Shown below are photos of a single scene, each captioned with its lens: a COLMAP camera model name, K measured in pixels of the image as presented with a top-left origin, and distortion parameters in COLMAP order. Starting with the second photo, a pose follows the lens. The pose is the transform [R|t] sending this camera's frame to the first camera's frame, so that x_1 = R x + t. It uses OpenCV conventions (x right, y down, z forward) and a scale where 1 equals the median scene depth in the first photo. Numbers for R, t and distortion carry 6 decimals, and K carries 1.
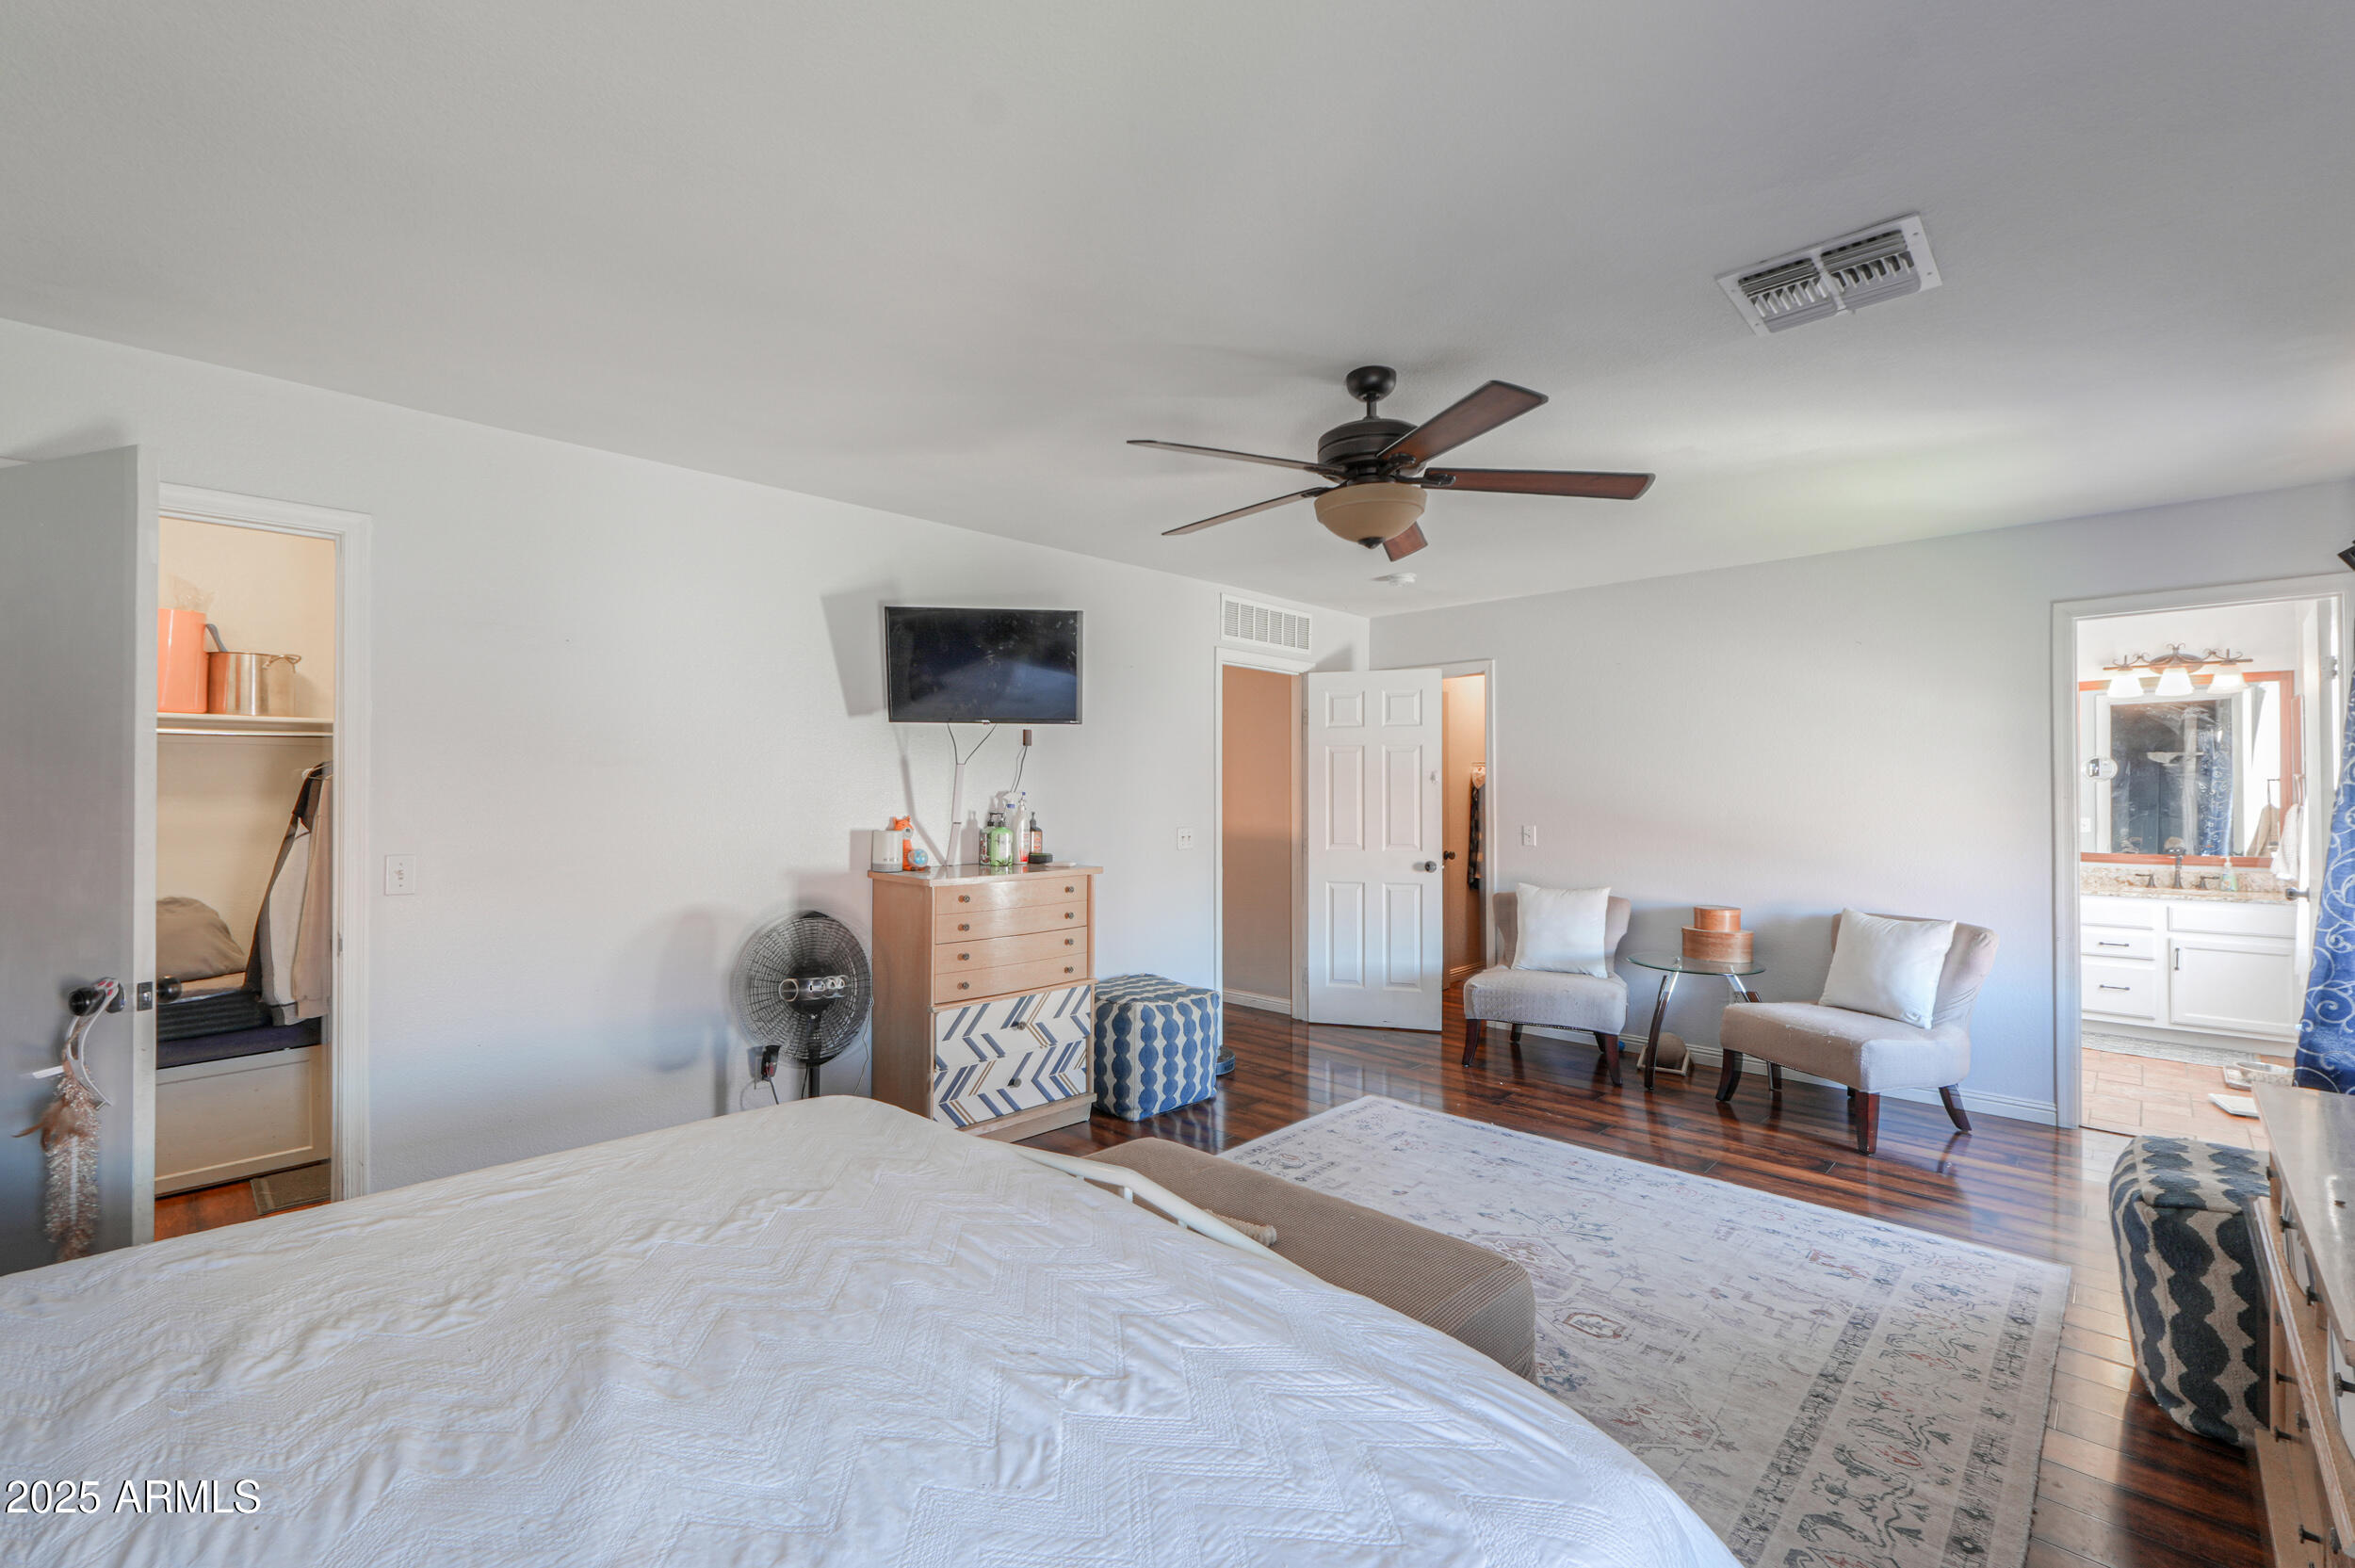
lens RADIAL K [[993.3, 0, 1163.6], [0, 993.3, 786.5], [0, 0, 1]] dist [0.001316, -0.000383]
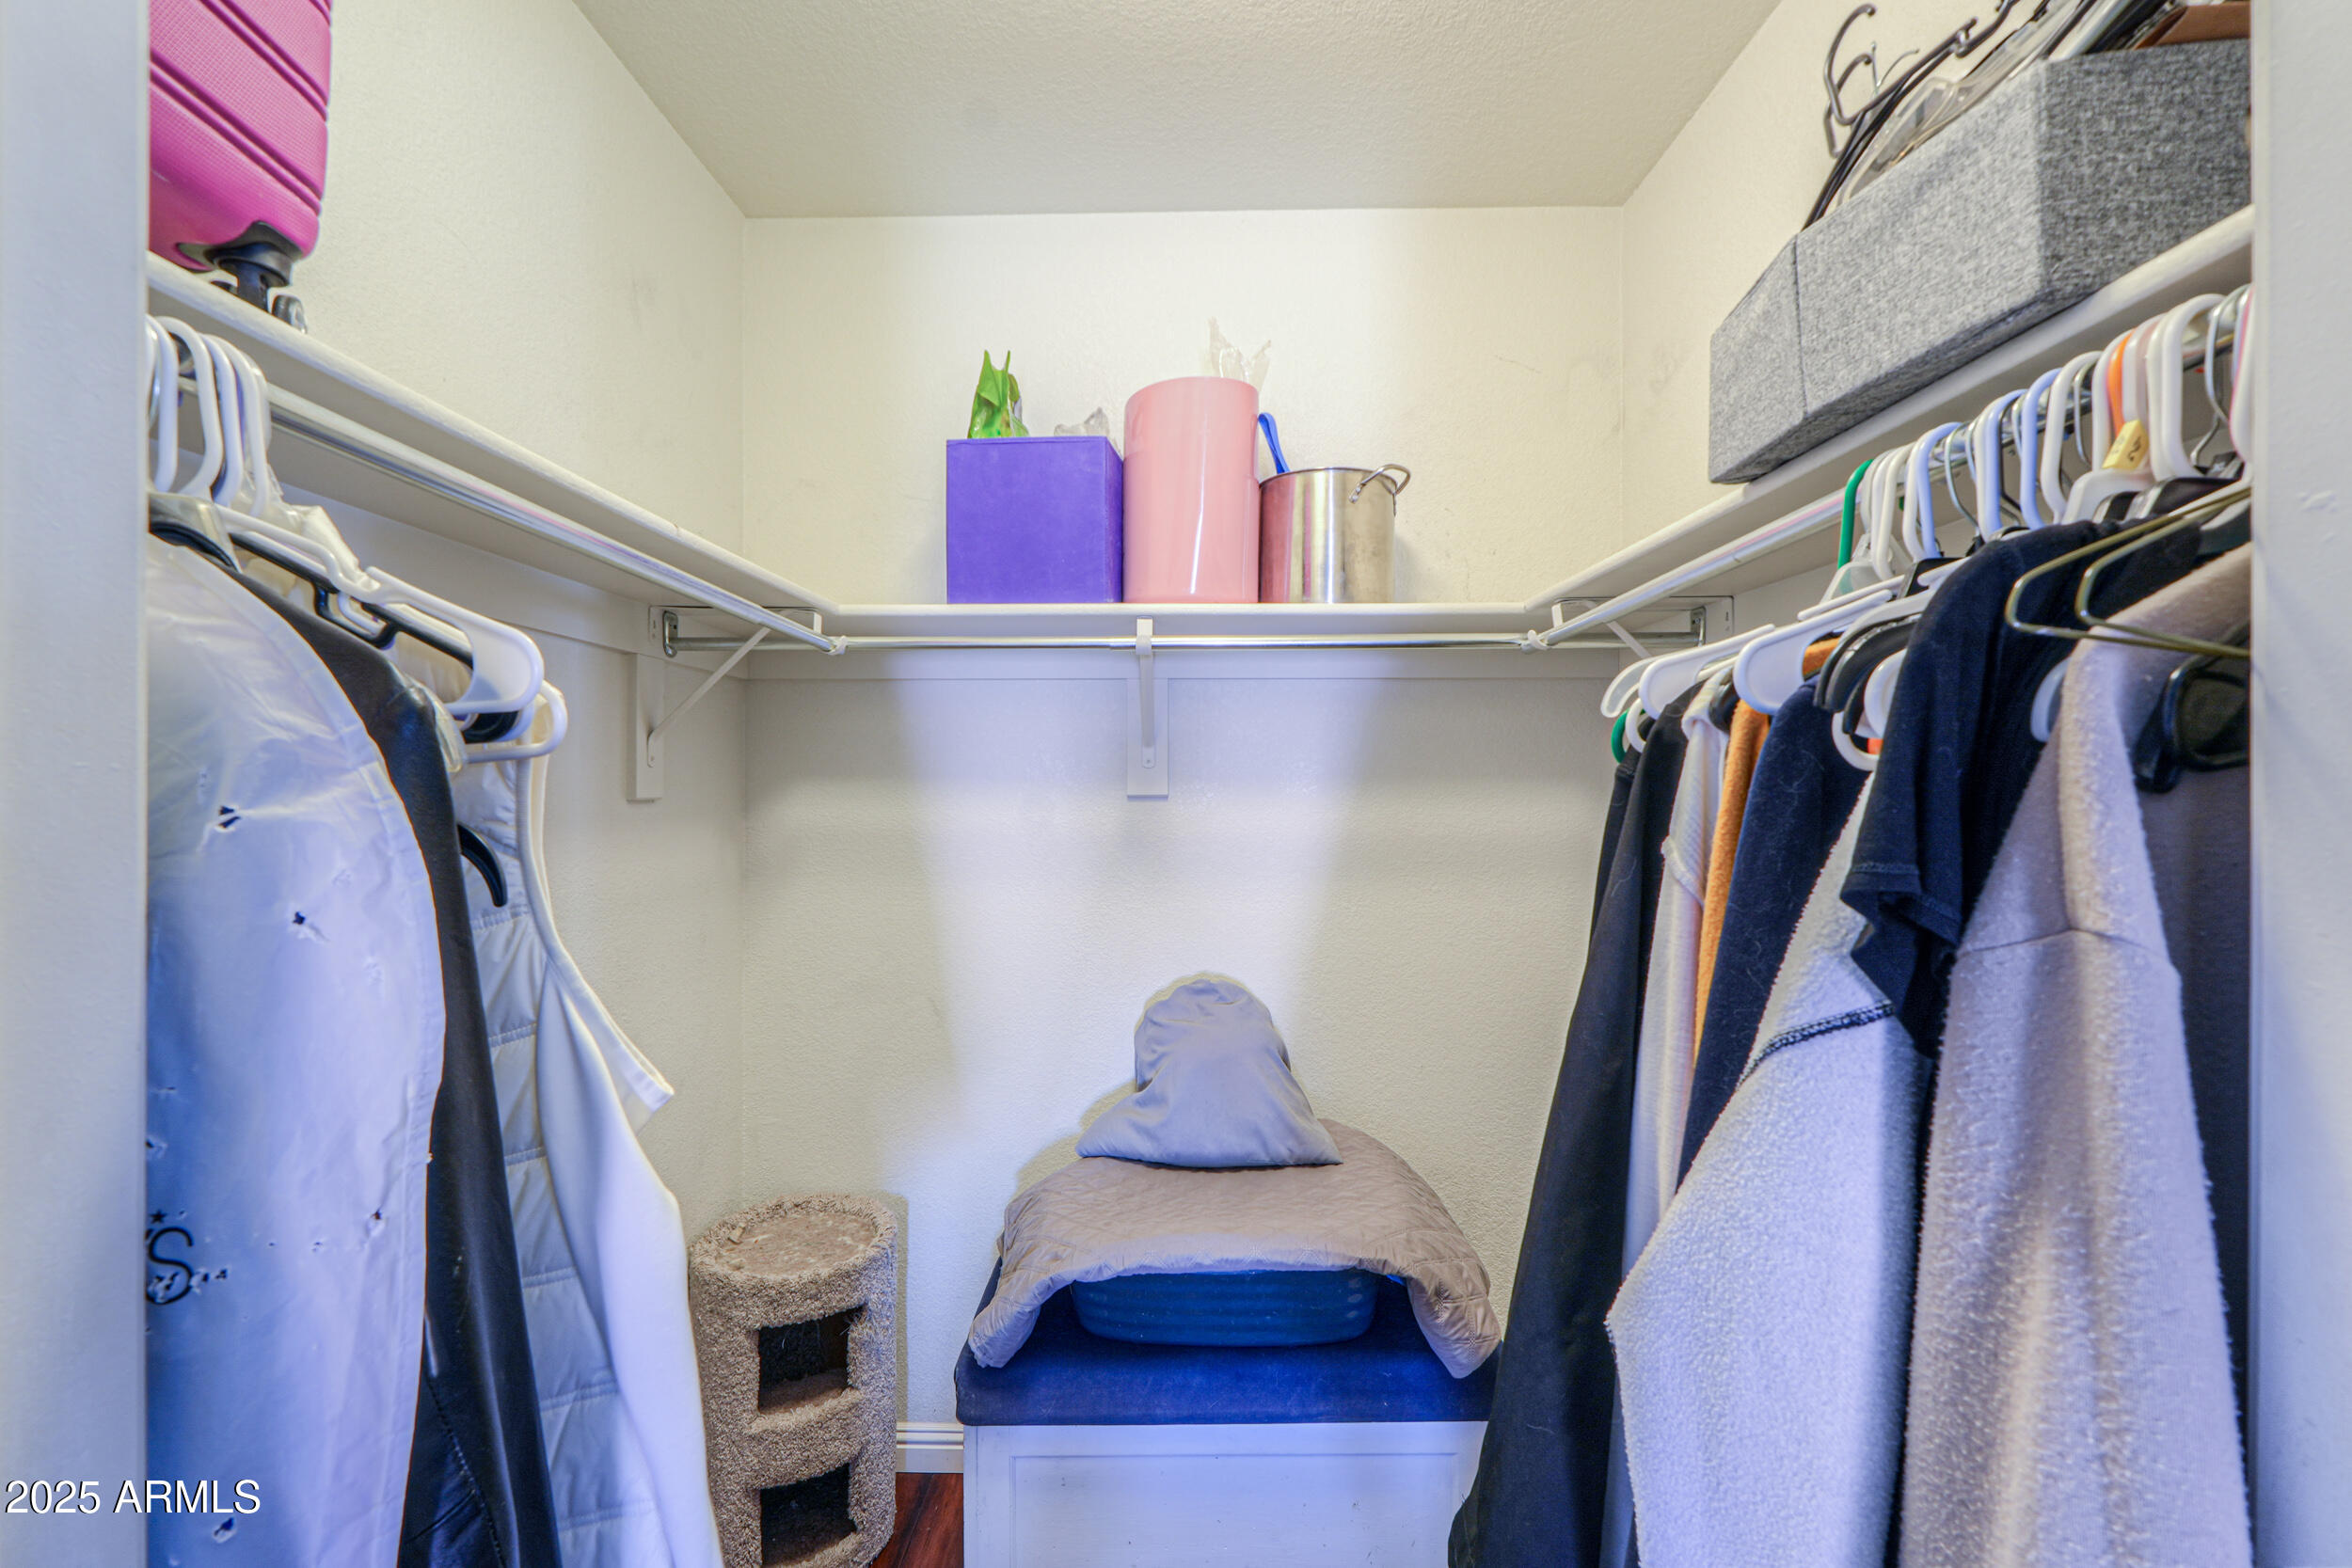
lens RADIAL K [[992.1, 0, 1179.1], [0, 992.1, 786.8], [0, 0, 1]] dist [0.001316, -0.000383]
pose [[0.689982, 0.001514, -0.723825, -0.661593], [-0.000748, 0.999999, 0.001378, 0.013843], [0.723827, -0.000409, 0.689982, 0.661279]]
